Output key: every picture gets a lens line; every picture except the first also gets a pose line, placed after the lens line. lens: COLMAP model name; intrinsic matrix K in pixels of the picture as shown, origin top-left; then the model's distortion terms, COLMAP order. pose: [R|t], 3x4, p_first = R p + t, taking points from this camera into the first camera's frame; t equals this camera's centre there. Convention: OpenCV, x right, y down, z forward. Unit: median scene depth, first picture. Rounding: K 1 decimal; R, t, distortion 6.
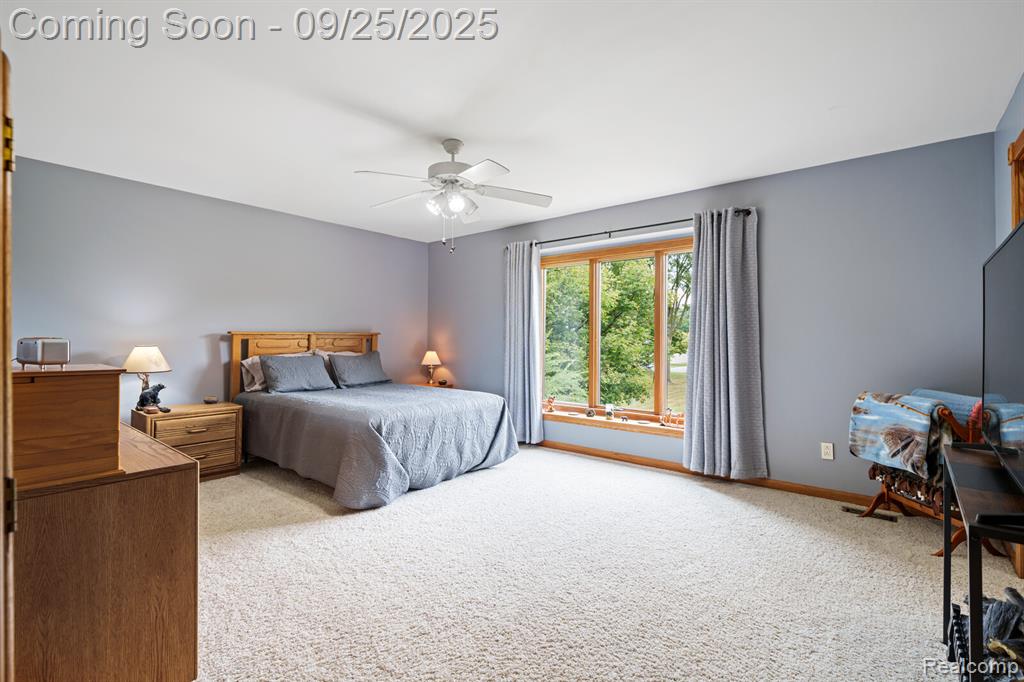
lens RADIAL K [[467.8, 0, 504.0], [0, 467.8, 337.7], [0, 0, 1]] dist [0.000288, 0.000107]
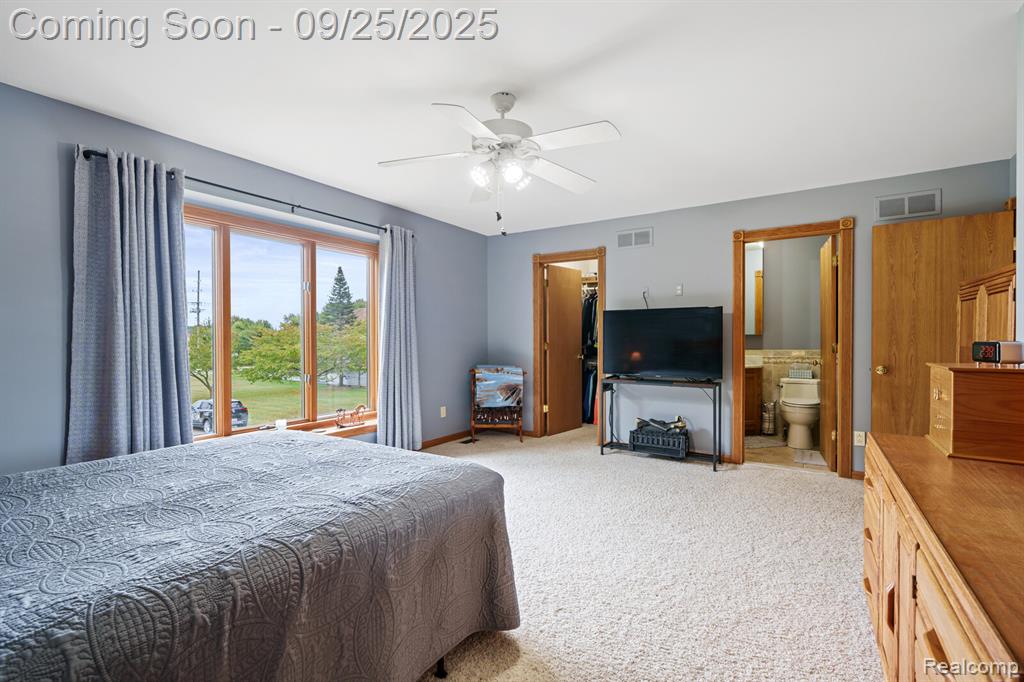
lens RADIAL K [[467.8, 0, 504.0], [0, 467.8, 337.7], [0, 0, 1]] dist [0.000288, 0.000107]
pose [[-0.116011, 0.001216, 0.993247, -0.944365], [-0.004040, 0.999990, -0.001696, 0.004546], [-0.993240, -0.004210, -0.116005, 1.114912]]
